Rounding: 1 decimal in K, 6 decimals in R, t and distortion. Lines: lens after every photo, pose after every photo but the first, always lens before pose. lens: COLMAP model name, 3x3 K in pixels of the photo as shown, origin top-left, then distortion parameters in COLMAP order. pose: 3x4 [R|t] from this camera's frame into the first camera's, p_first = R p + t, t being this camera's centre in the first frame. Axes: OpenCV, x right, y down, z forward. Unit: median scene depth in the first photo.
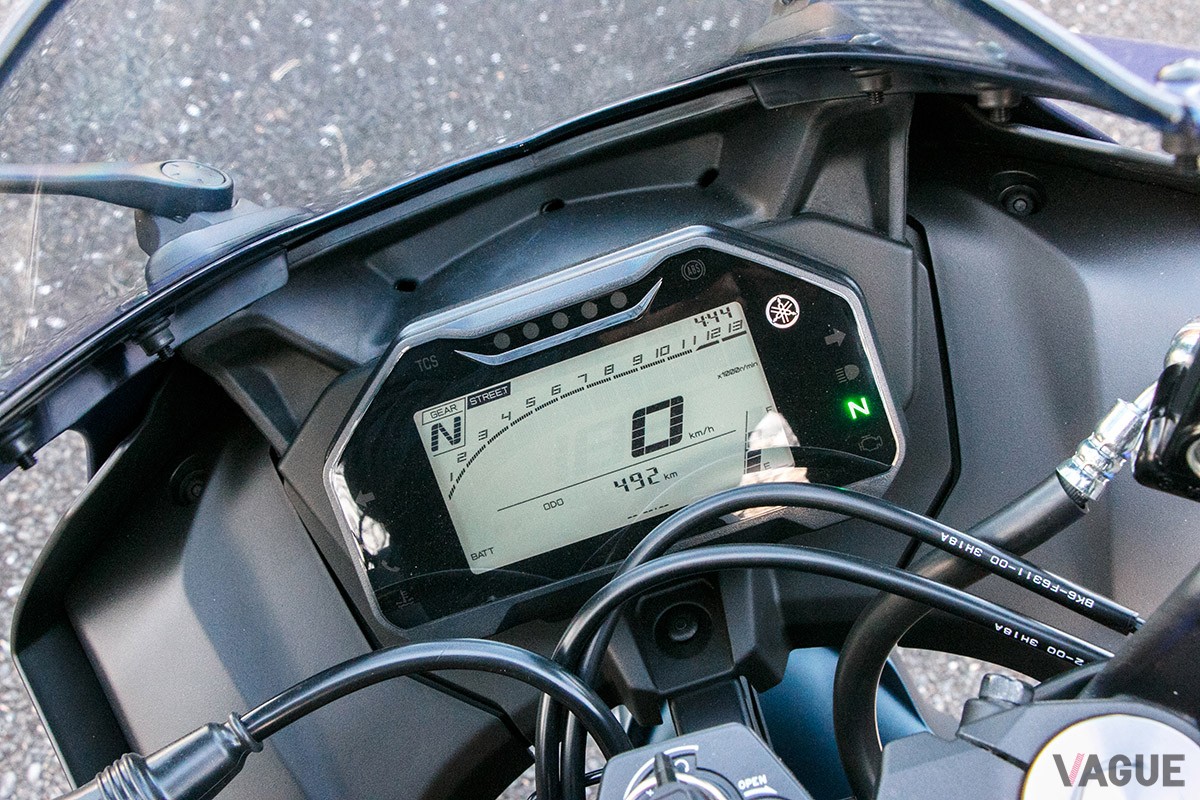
lens RADIAL K [[1607.5, 0, 600.0], [0, 1607.5, 400.0], [0, 0, 1]] dist [-0.004156, -0.715371]
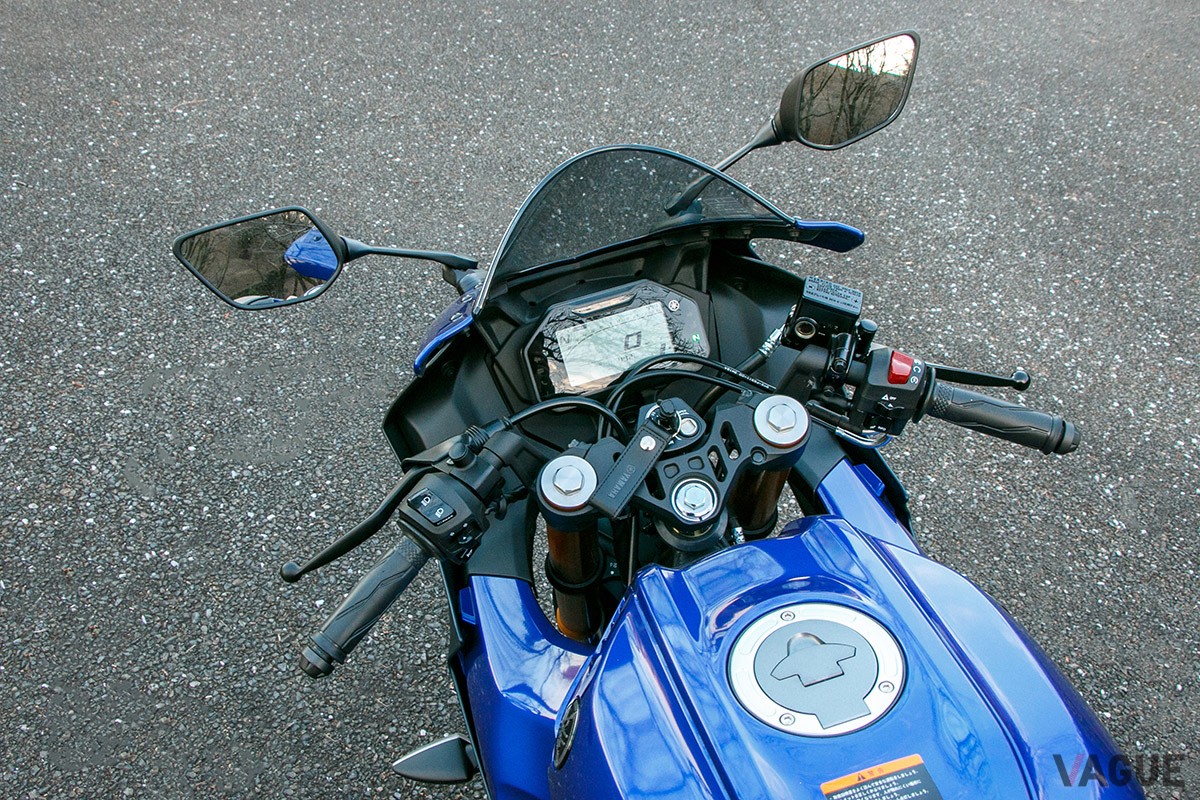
lens RADIAL K [[1067.2, 0, 600.0], [0, 1067.2, 400.0], [0, 0, 1]] dist [-0.255783, 0.001006]
pose [[0.983392, 0.045288, 0.175756, -0.343509], [-0.023464, 0.991965, -0.124320, 0.346673], [-0.179974, 0.118131, 0.976552, -0.887963]]
